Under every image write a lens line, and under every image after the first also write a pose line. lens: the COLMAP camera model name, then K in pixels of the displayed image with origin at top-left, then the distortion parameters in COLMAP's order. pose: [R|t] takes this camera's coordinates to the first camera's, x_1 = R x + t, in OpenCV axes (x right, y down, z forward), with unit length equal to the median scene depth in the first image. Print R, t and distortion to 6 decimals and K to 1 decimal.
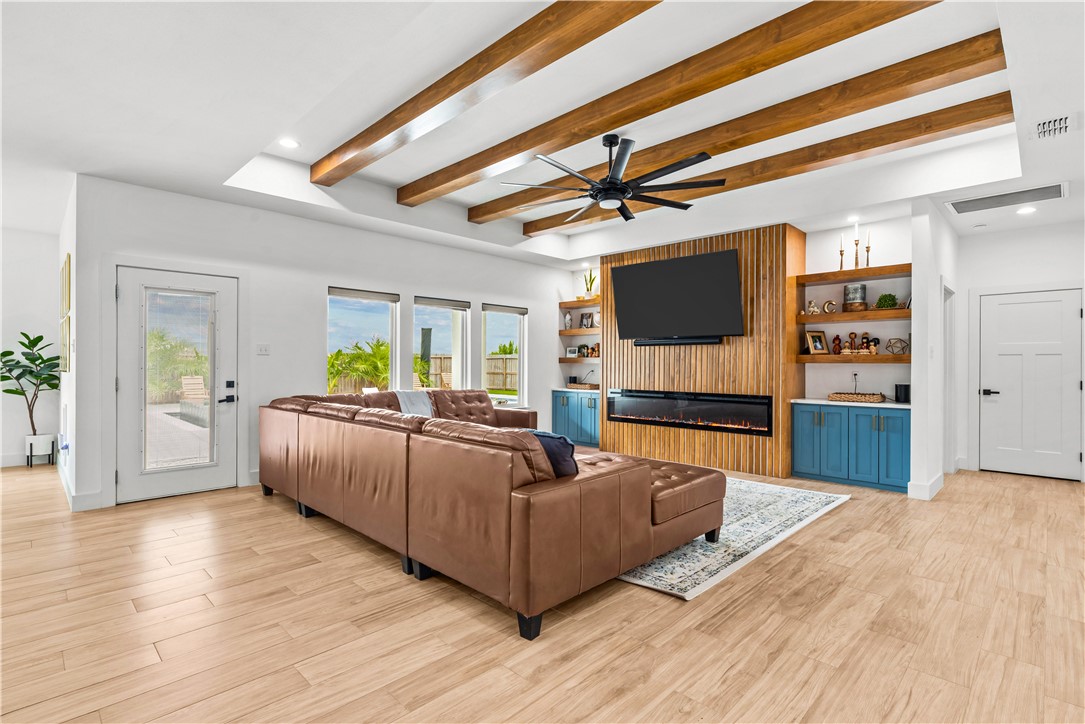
lens RADIAL K [[522.0, 0, 542.6], [0, 522.0, 363.6], [0, 0, 1]] dist [-0.000362, -0.000030]
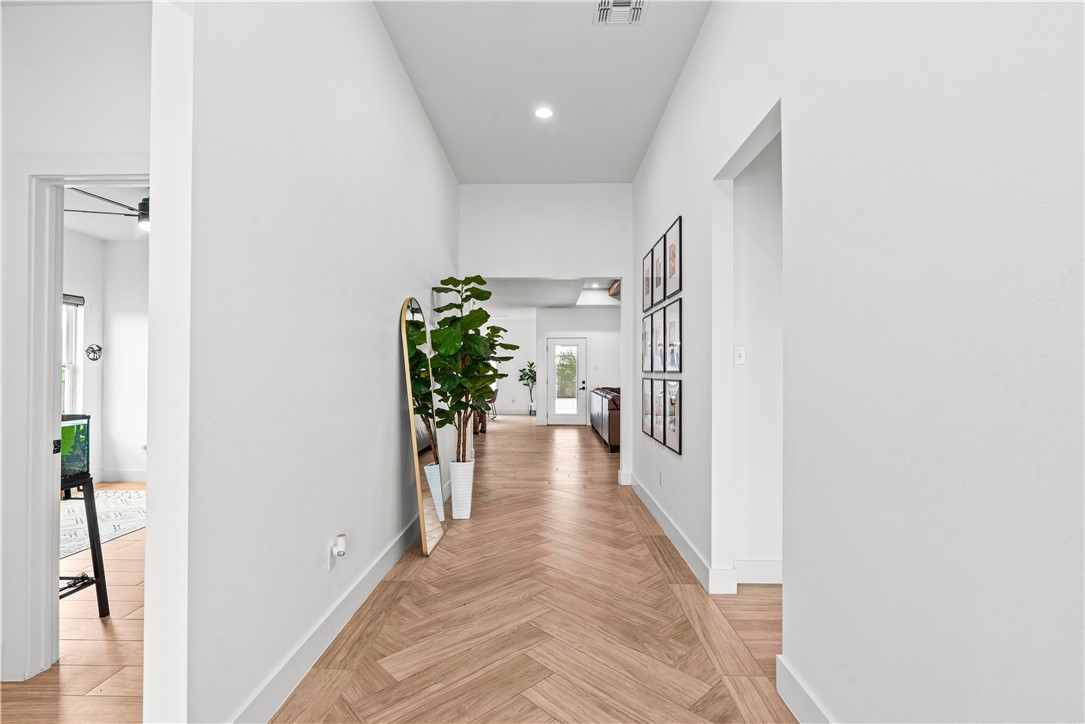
lens RADIAL K [[522.0, 0, 542.4], [0, 522.0, 363.5], [0, 0, 1]] dist [-0.000362, -0.000030]
pose [[0.681688, -0.011853, -0.731547, 0.932037], [-0.004088, 0.999791, -0.020008, 0.001900], [0.731632, 0.016630, 0.681497, -0.700303]]
